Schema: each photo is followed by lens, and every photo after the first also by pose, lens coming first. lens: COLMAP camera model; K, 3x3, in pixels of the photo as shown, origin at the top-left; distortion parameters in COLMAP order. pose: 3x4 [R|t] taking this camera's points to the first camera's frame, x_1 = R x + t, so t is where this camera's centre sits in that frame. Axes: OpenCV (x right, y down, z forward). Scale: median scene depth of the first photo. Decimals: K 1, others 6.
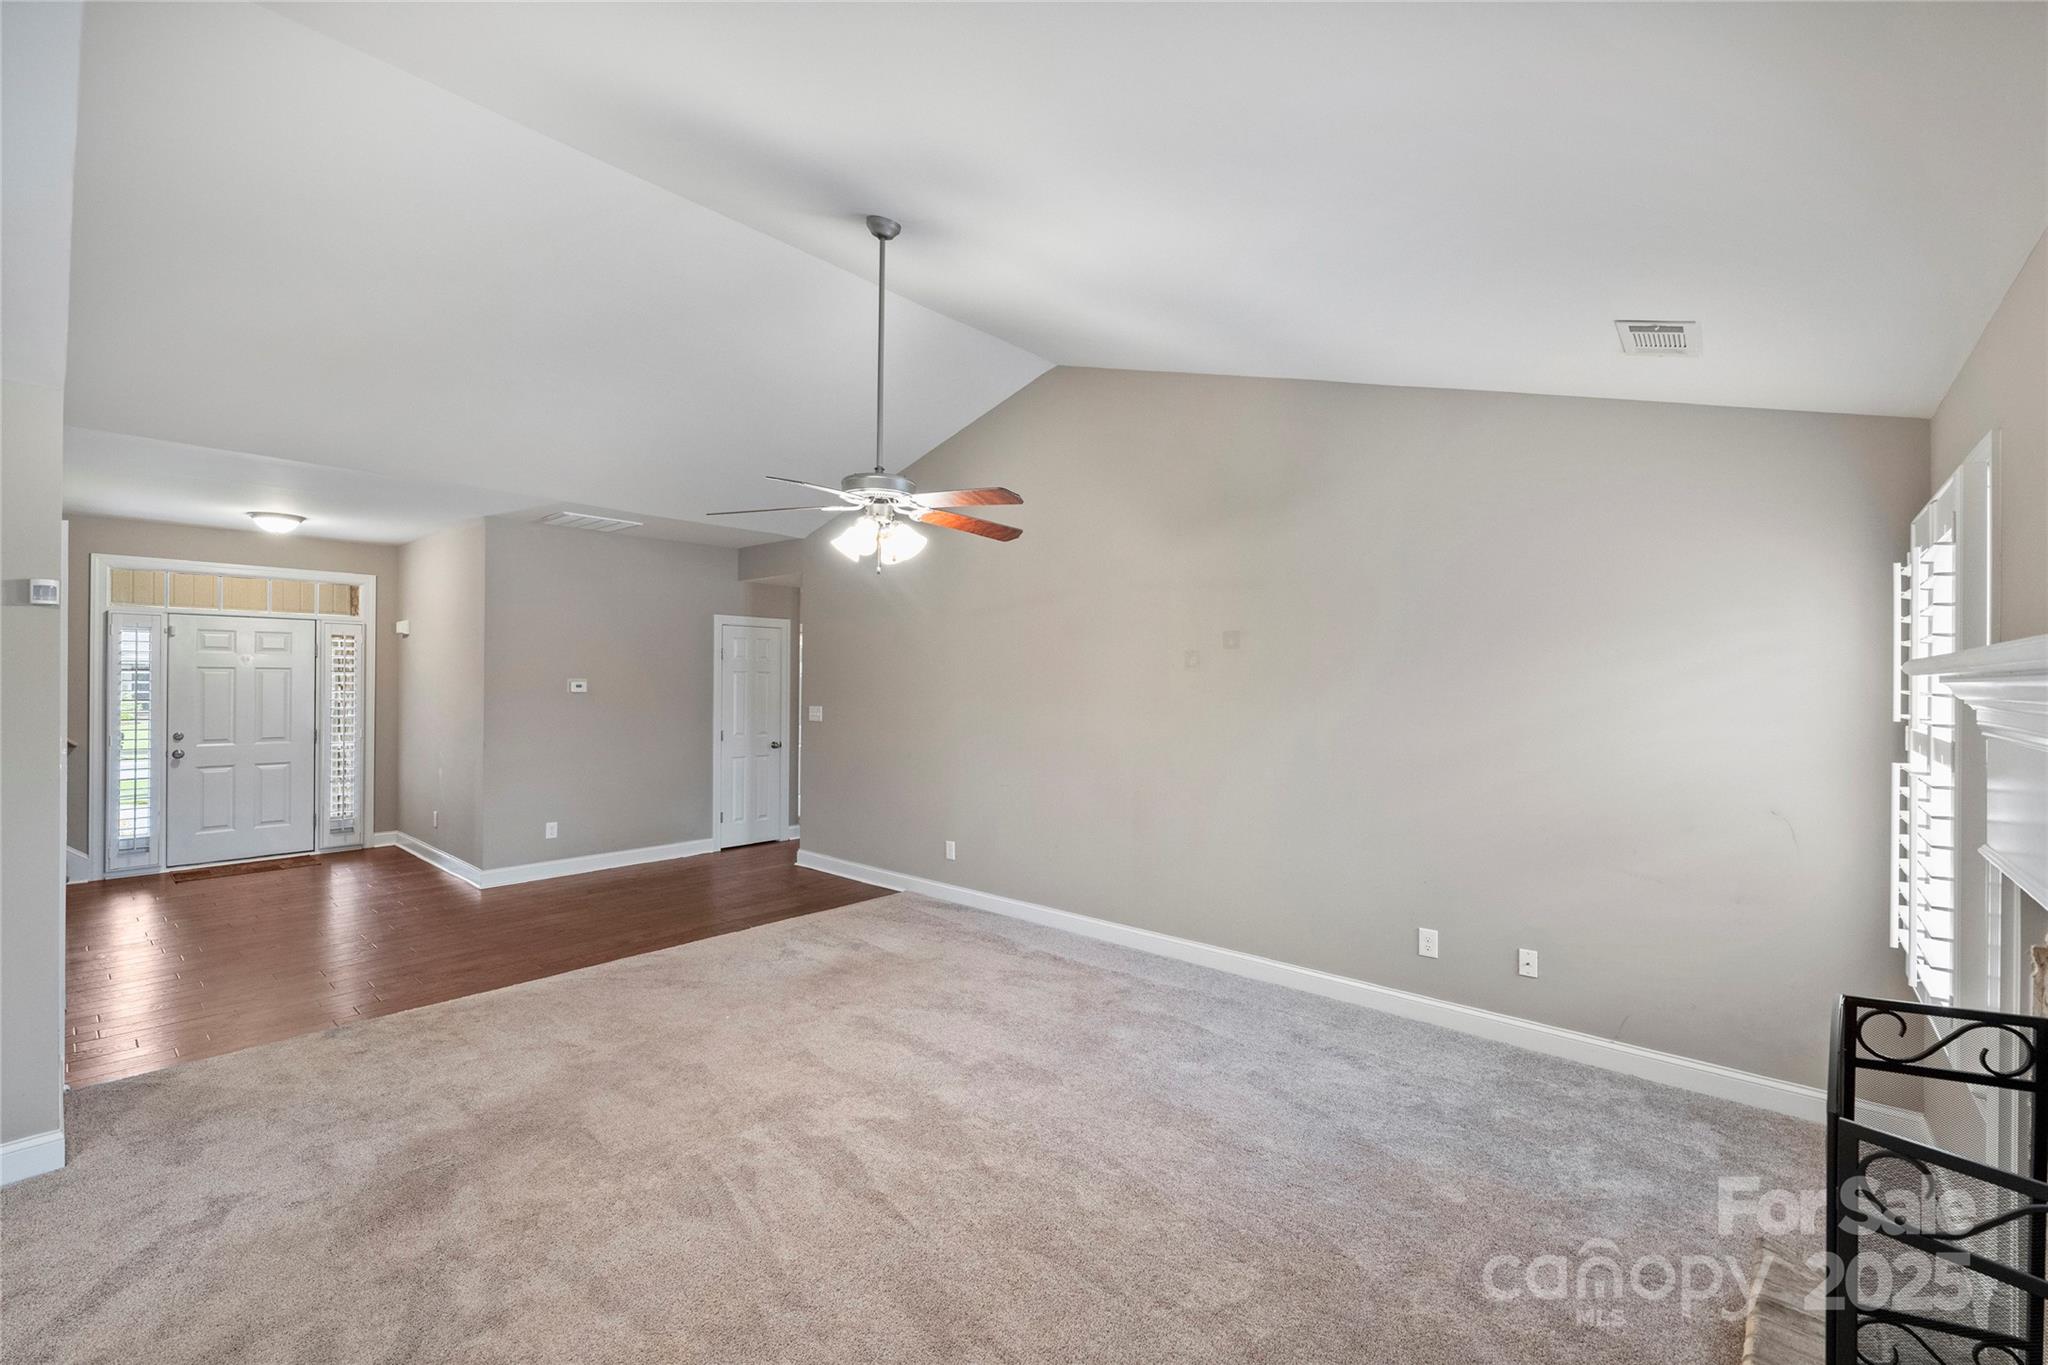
lens RADIAL K [[857.9, 0, 1024.0], [0, 857.9, 682.5], [0, 0, 1]] dist [0.000333, -0.000119]
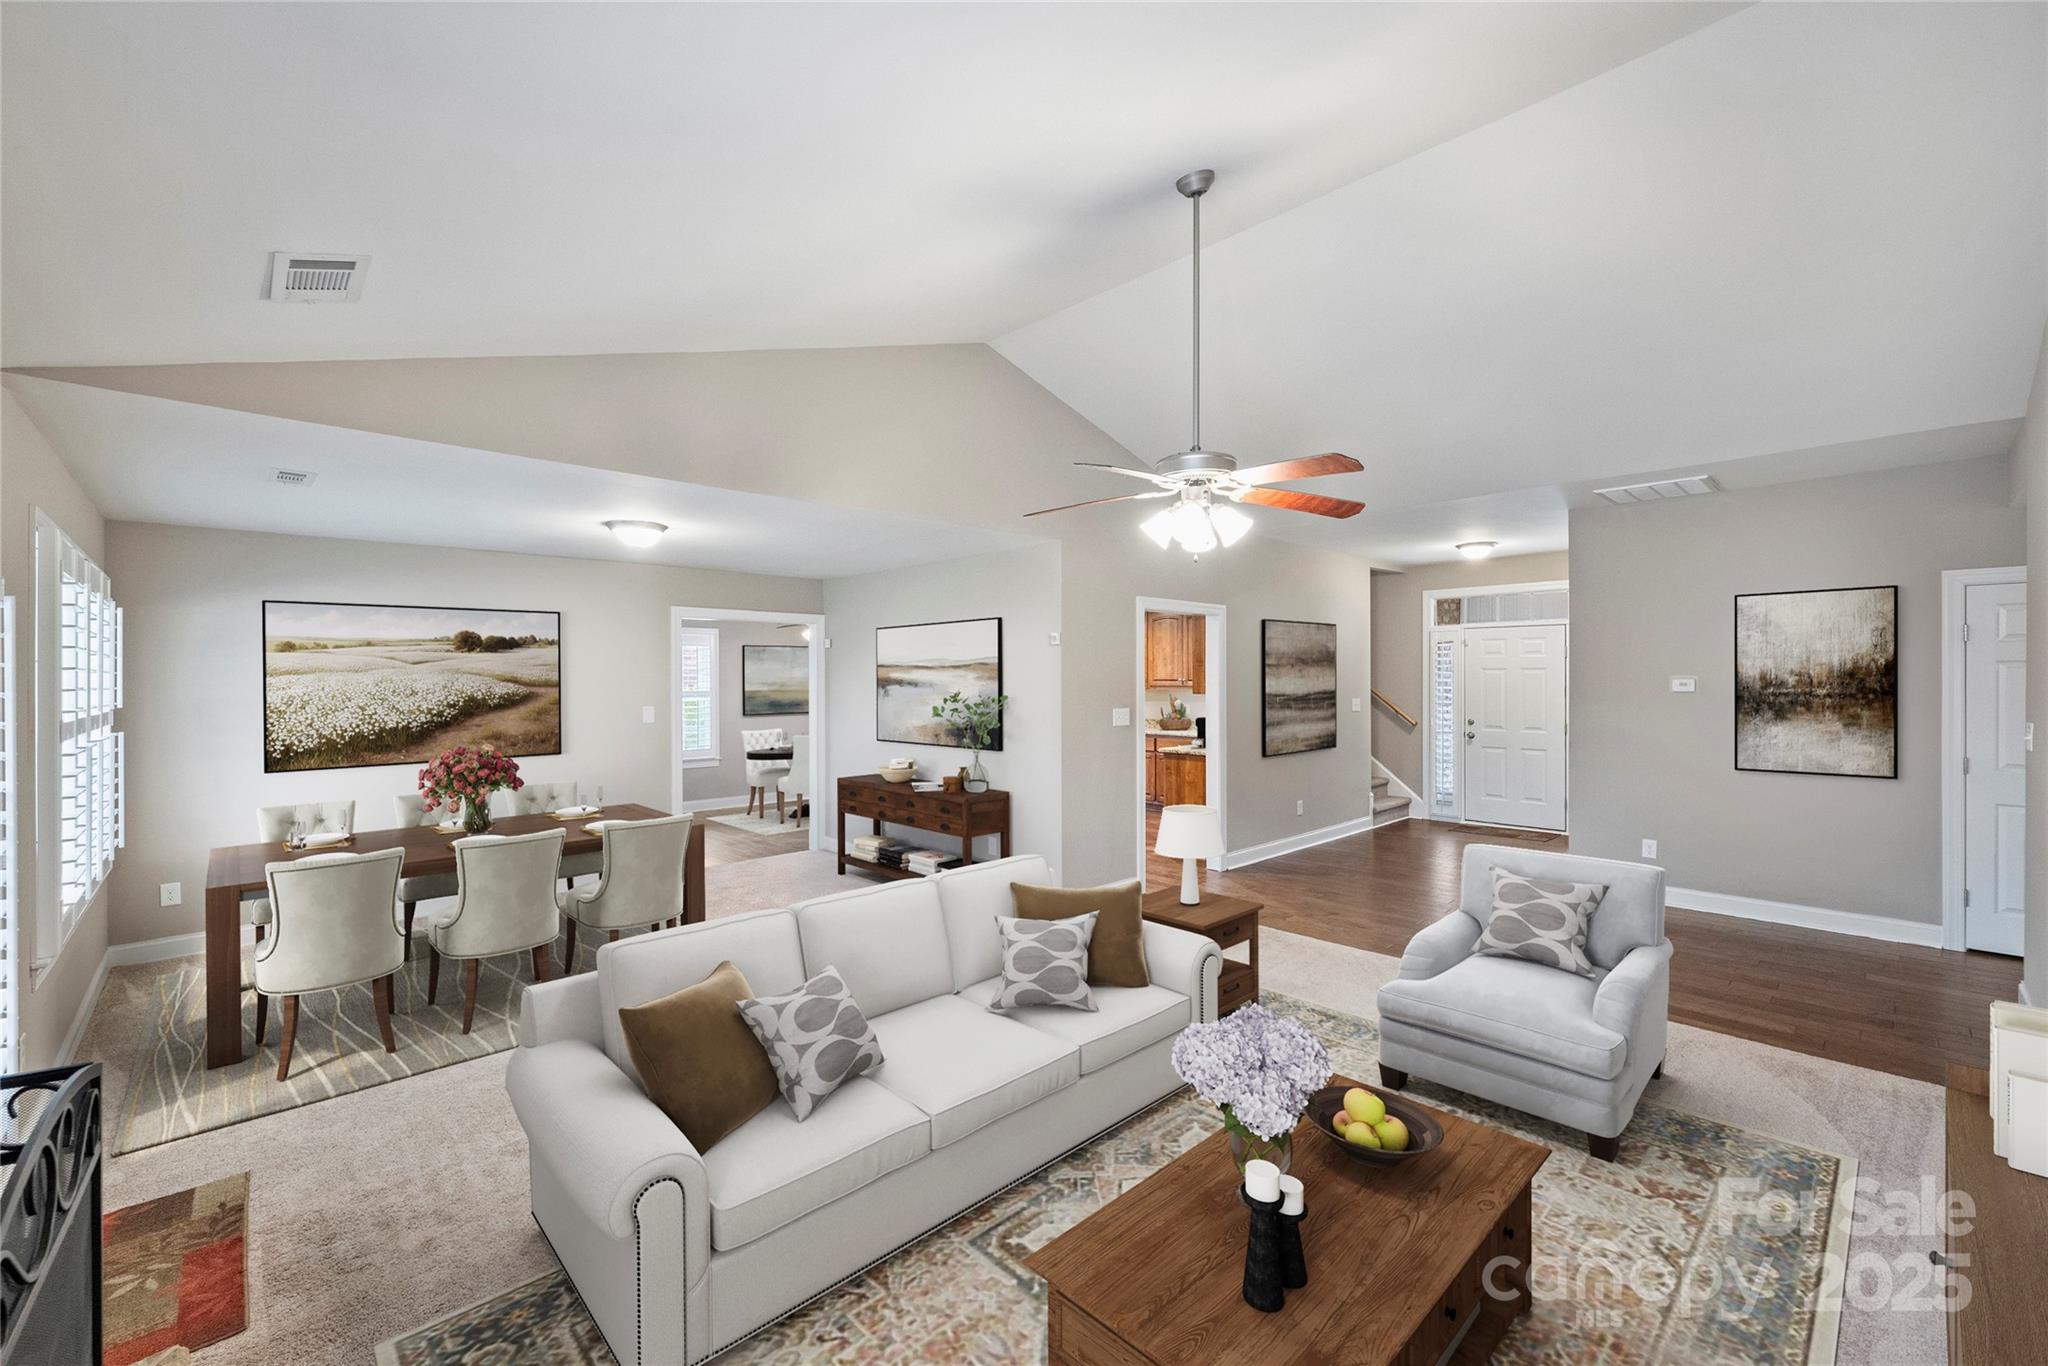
lens RADIAL K [[830.7, 0, 1010.6], [0, 830.7, 679.6], [0, 0, 1]] dist [-0.002080, 0.000108]
pose [[-0.098096, -0.003061, -0.995172, 0.673914], [0.001709, 0.999993, -0.003244, 0.001713], [0.995175, -0.002020, -0.098091, 0.818276]]
